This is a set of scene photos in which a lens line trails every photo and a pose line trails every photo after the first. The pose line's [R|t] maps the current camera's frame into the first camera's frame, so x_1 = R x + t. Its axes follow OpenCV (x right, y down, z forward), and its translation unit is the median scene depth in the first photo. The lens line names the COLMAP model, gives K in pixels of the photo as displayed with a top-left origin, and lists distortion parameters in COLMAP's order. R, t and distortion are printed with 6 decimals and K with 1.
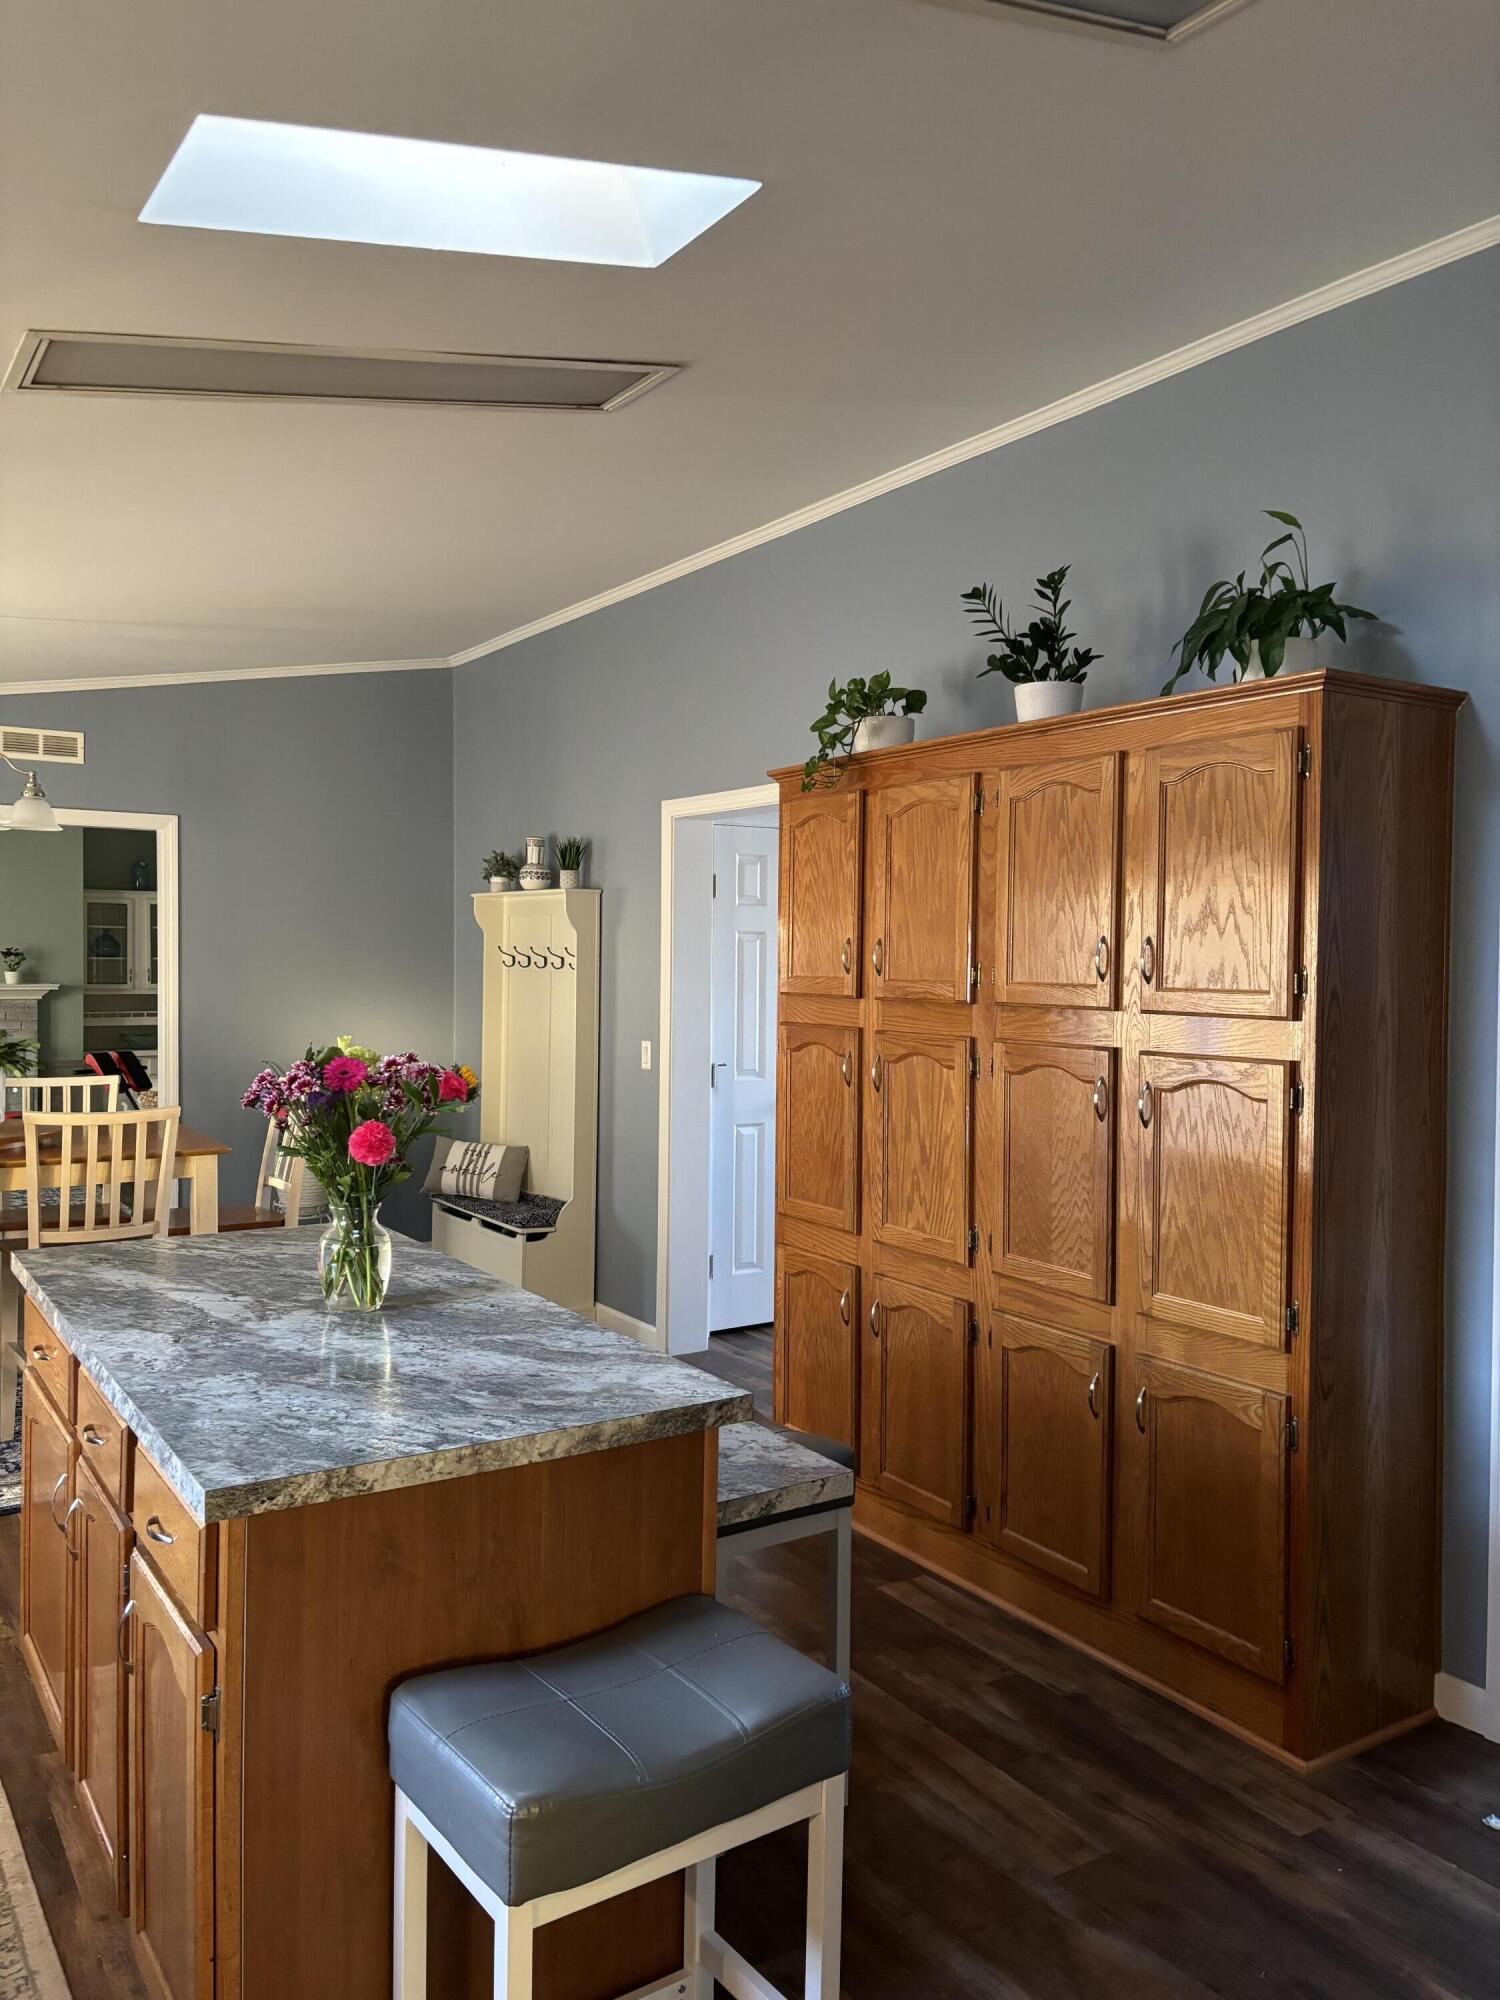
lens RADIAL K [[1504.0, 0, 756.1], [0, 1504.0, 994.5], [0, 0, 1]] dist [-0.003103, -0.000447]
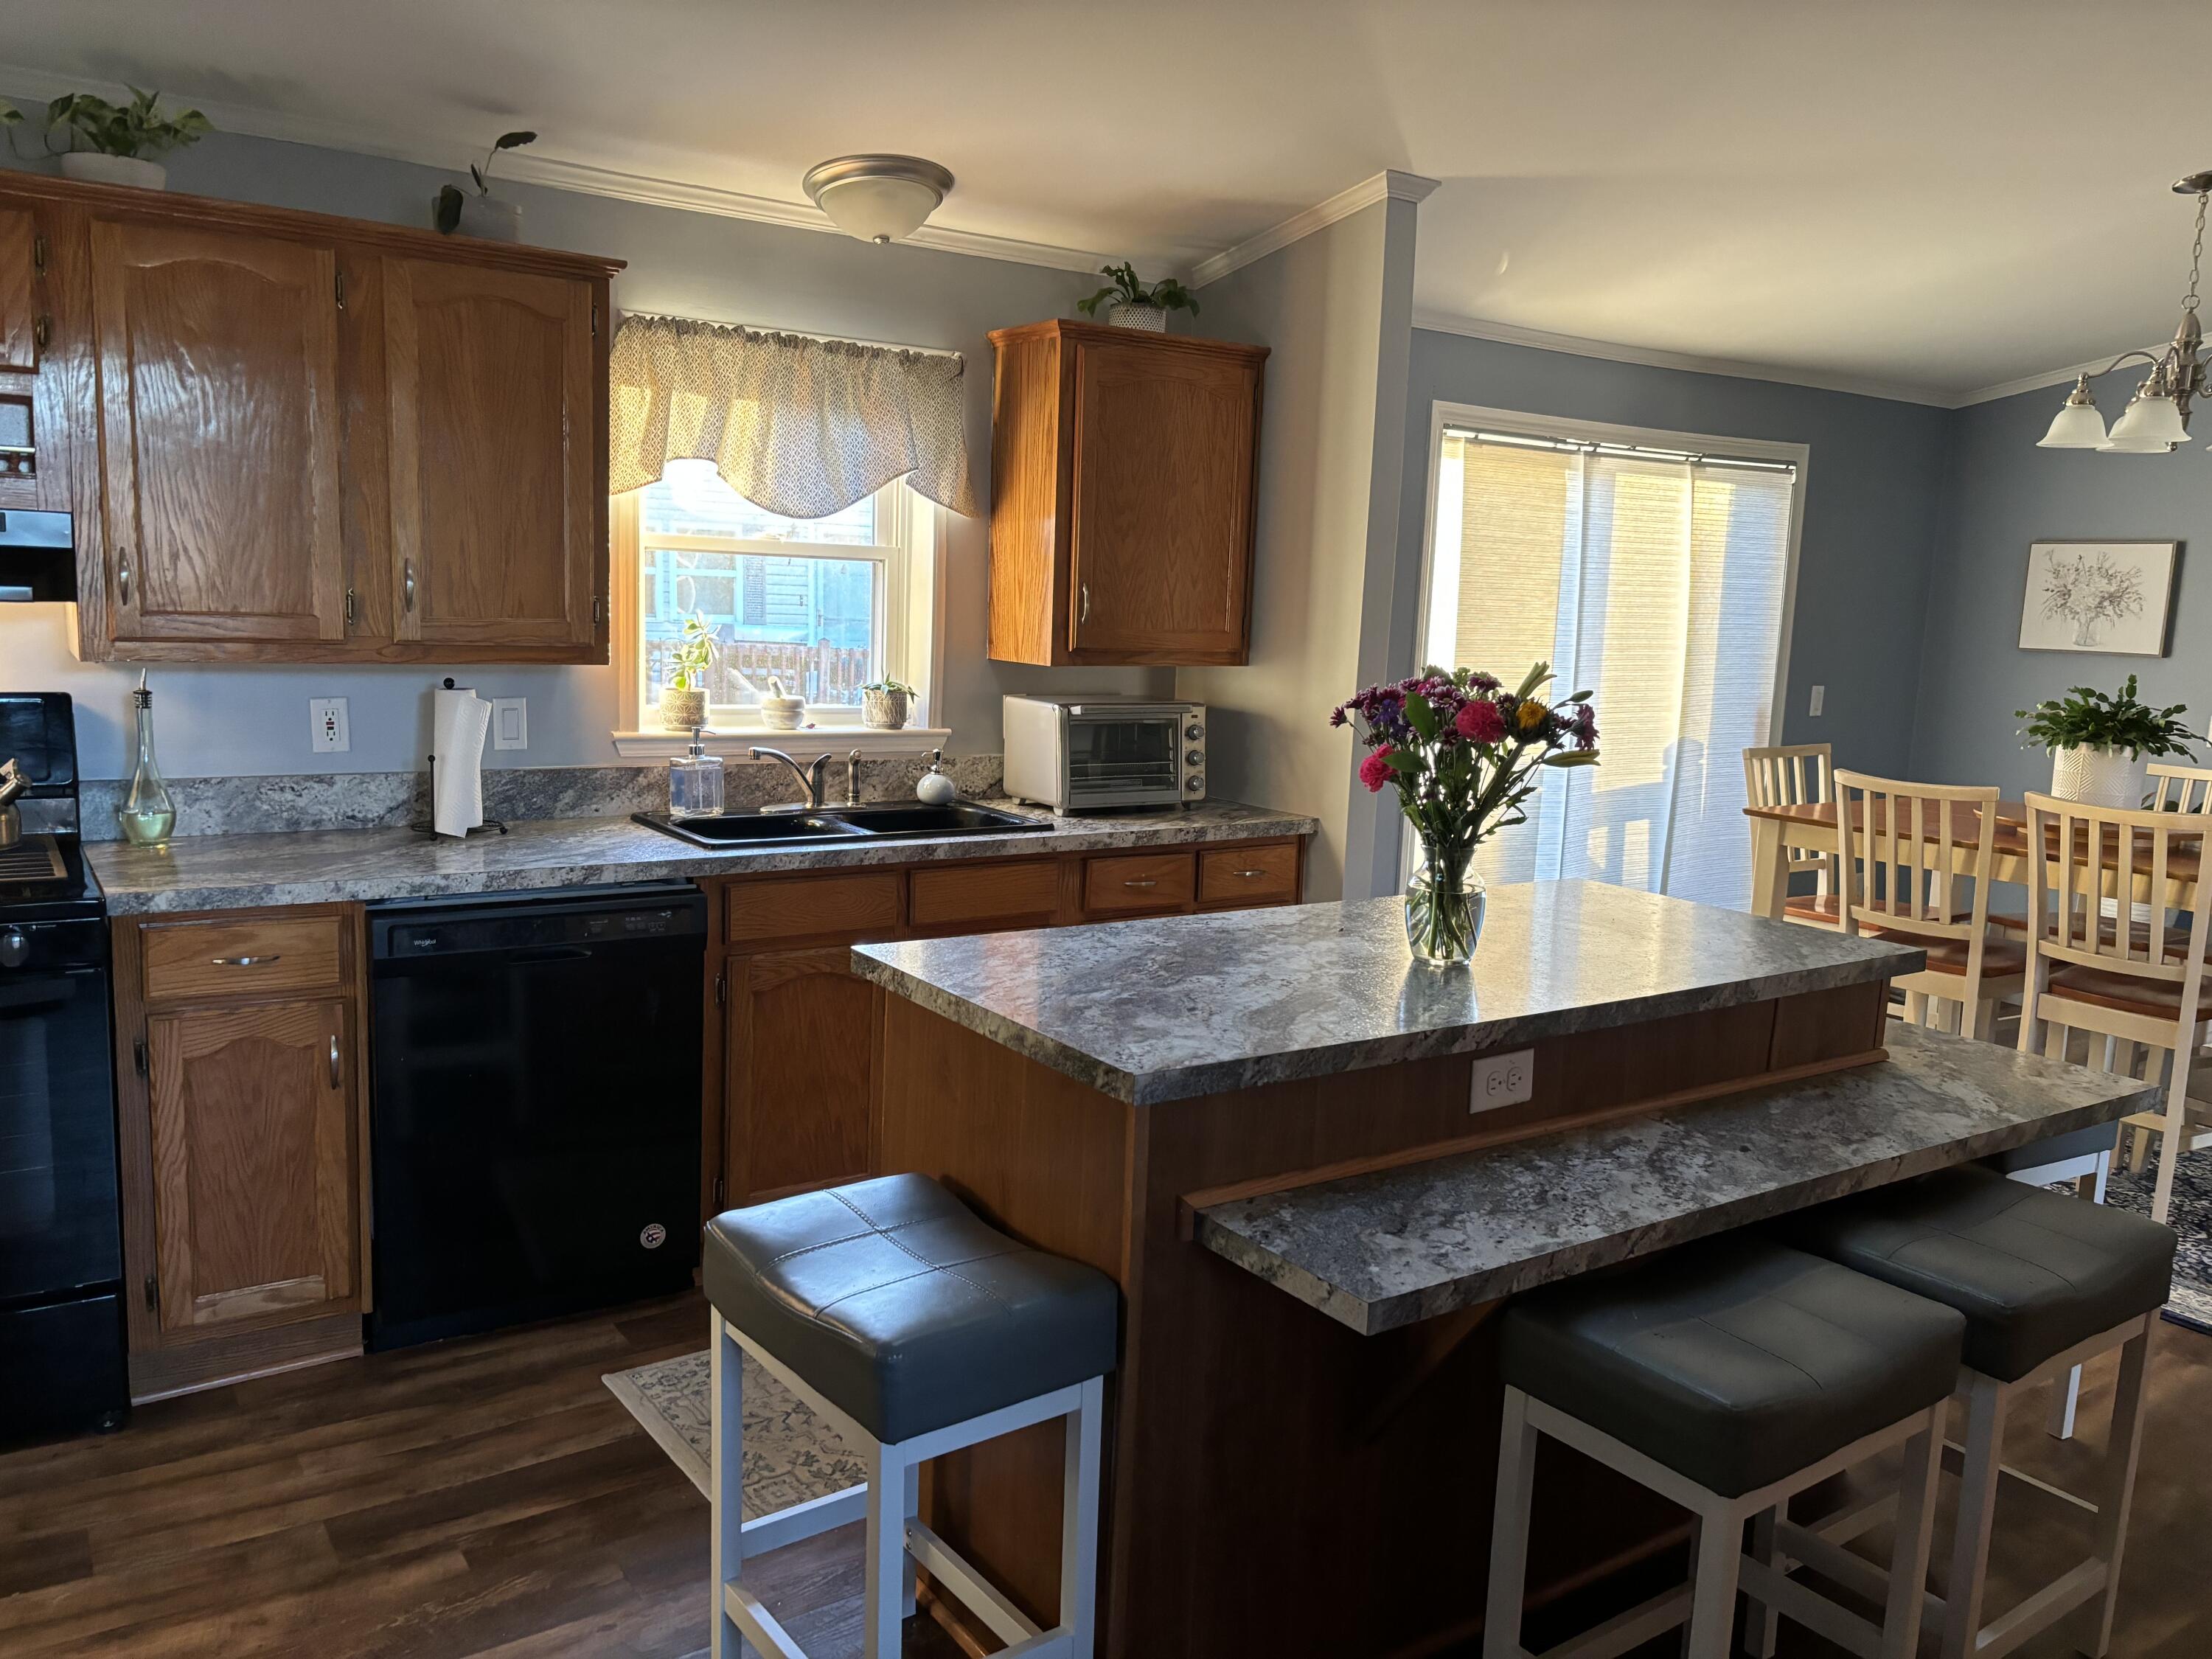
lens RADIAL K [[1663.4, 0, 1111.6], [0, 1663.4, 828.5], [0, 0, 1]] dist [-0.003103, -0.000447]
pose [[0.021244, 0.136423, -0.990423, 0.854250], [-0.064742, 0.988755, 0.134805, 0.012385], [0.997676, 0.061258, 0.029837, 0.933887]]
